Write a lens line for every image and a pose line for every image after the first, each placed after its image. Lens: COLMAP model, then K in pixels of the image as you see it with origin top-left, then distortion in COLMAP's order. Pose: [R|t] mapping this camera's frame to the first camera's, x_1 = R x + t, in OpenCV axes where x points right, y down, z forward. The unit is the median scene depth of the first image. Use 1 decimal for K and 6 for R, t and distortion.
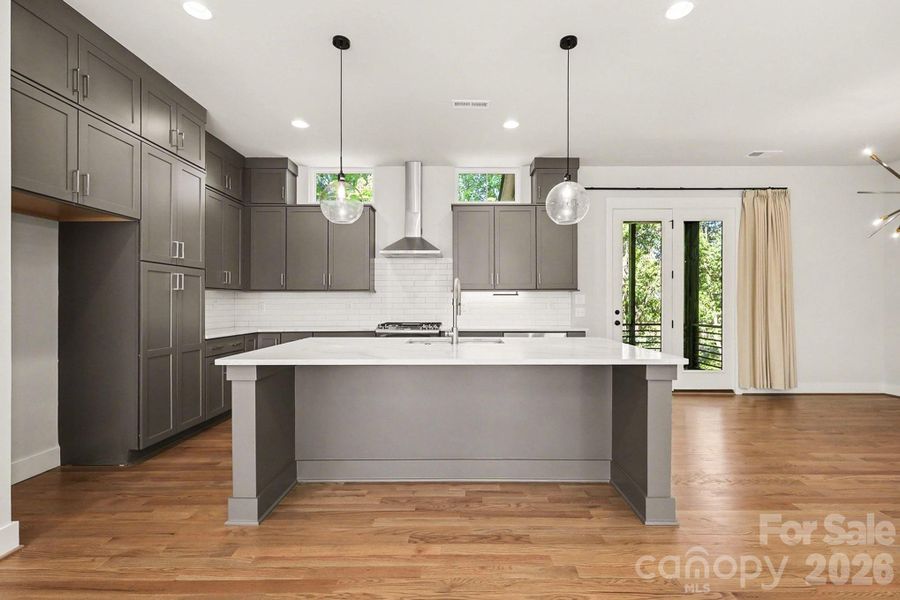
lens RADIAL K [[393.9, 0, 454.3], [0, 393.9, 298.2], [0, 0, 1]] dist [0.004496, 0.000201]
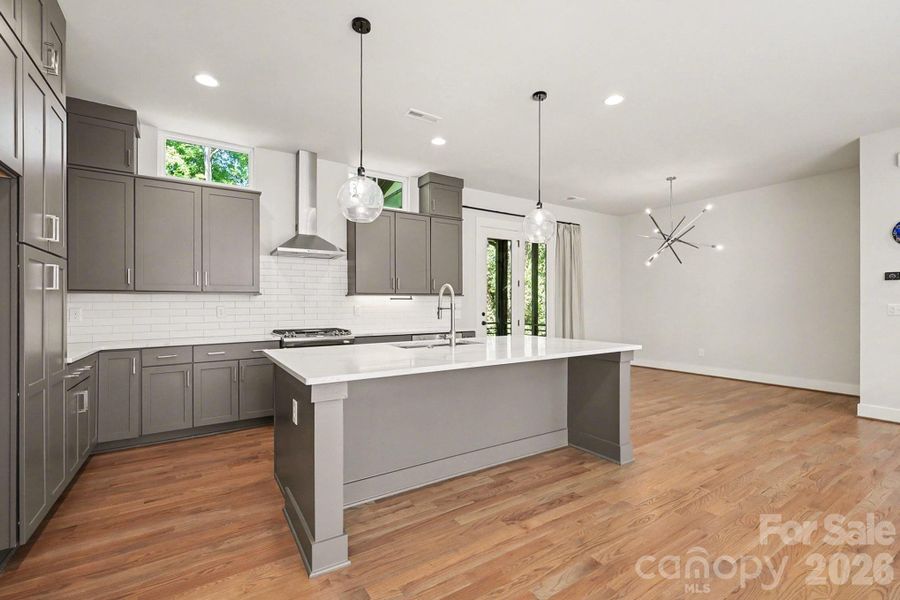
lens RADIAL K [[393.9, 0, 454.3], [0, 393.9, 298.2], [0, 0, 1]] dist [0.004496, 0.000201]
pose [[0.842177, 0.006491, 0.539162, -0.499588], [-0.001582, 0.999953, -0.009567, -0.001340], [-0.539198, 0.007204, 0.842148, 0.090581]]
